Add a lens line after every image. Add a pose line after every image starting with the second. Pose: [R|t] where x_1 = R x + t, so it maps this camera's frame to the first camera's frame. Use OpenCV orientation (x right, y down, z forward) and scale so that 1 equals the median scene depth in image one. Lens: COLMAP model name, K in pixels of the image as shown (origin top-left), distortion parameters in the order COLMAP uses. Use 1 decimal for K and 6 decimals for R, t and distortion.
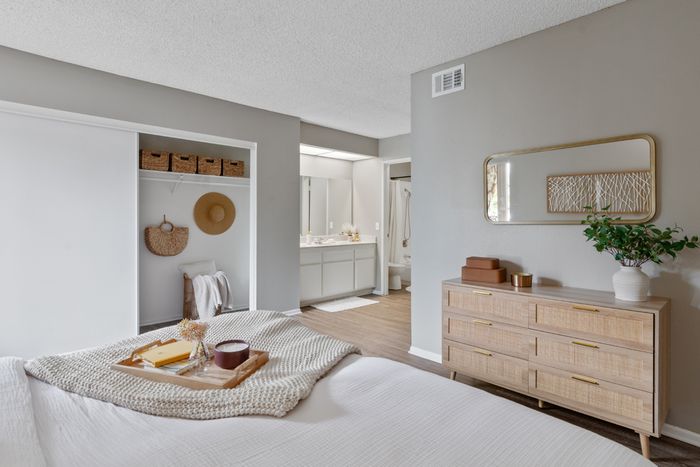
lens RADIAL K [[372.5, 0, 351.7], [0, 372.5, 218.6], [0, 0, 1]] dist [0.000291, 0.000098]
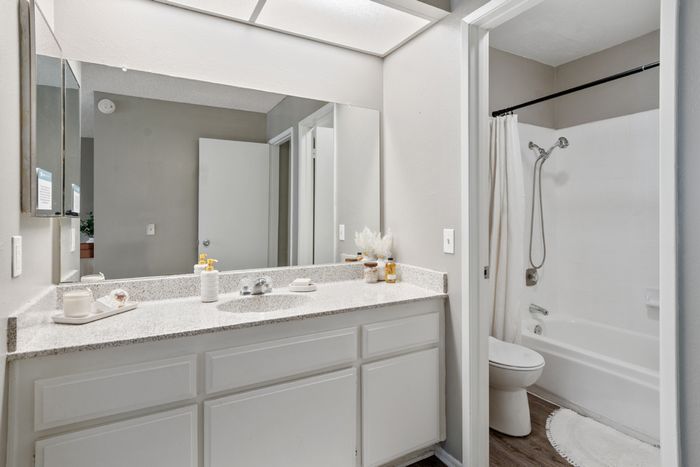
lens RADIAL K [[372.5, 0, 351.7], [0, 372.5, 218.6], [0, 0, 1]] dist [0.000291, 0.000098]
pose [[0.968342, -0.007851, -0.249502, 0.063850], [0.008844, 0.999957, 0.002860, 0.001310], [0.249469, -0.004976, 0.968370, 0.643391]]
